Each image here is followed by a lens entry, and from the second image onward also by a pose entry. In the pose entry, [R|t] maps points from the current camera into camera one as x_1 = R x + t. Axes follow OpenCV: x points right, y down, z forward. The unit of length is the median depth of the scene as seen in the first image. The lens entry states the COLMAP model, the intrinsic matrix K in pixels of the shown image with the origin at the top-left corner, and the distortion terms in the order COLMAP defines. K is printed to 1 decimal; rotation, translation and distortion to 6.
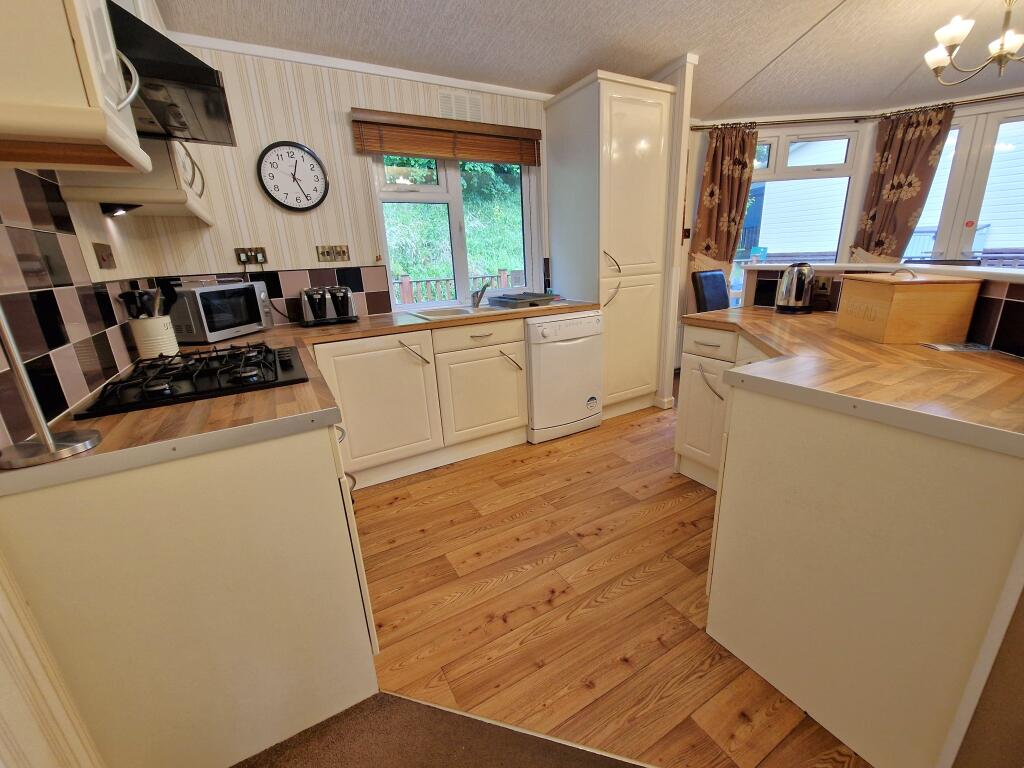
lens RADIAL K [[420.5, 0, 512.0], [0, 420.5, 384.0], [0, 0, 1]] dist [-0.012540, -0.000197]
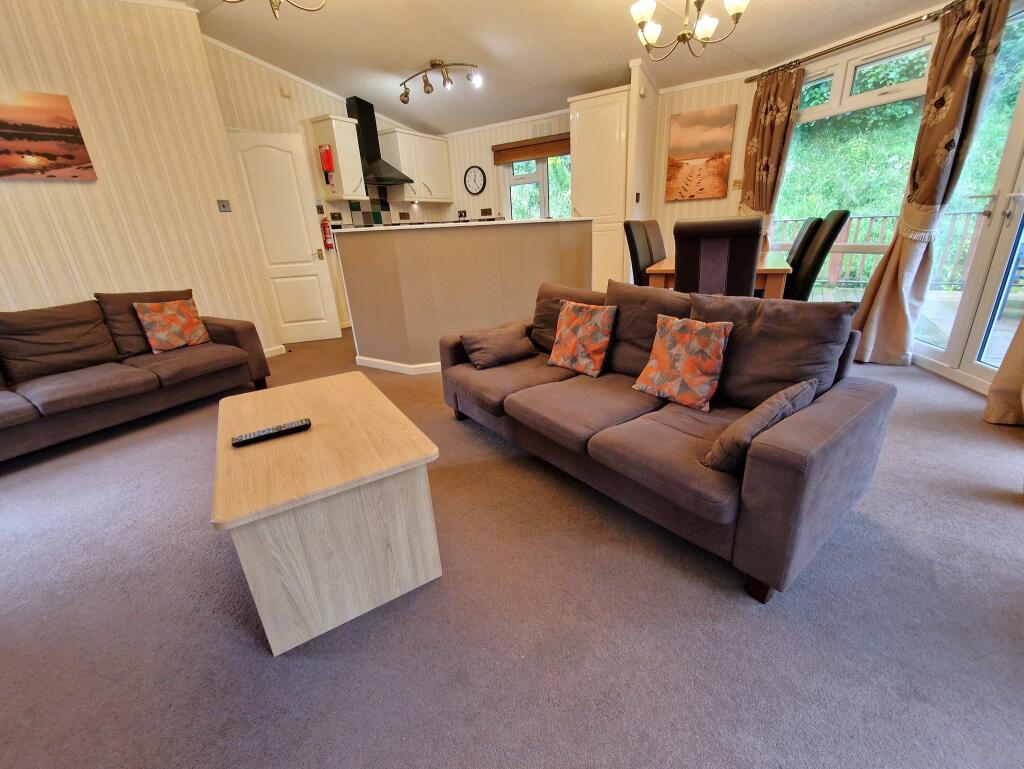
lens RADIAL K [[420.5, 0, 512.0], [0, 420.5, 384.5], [0, 0, 1]] dist [-0.012540, -0.000197]
pose [[0.466708, 0.324989, -0.822536, 1.874493], [-0.230134, 0.942626, 0.241858, -0.012882], [0.853945, 0.076417, 0.514722, 0.017988]]
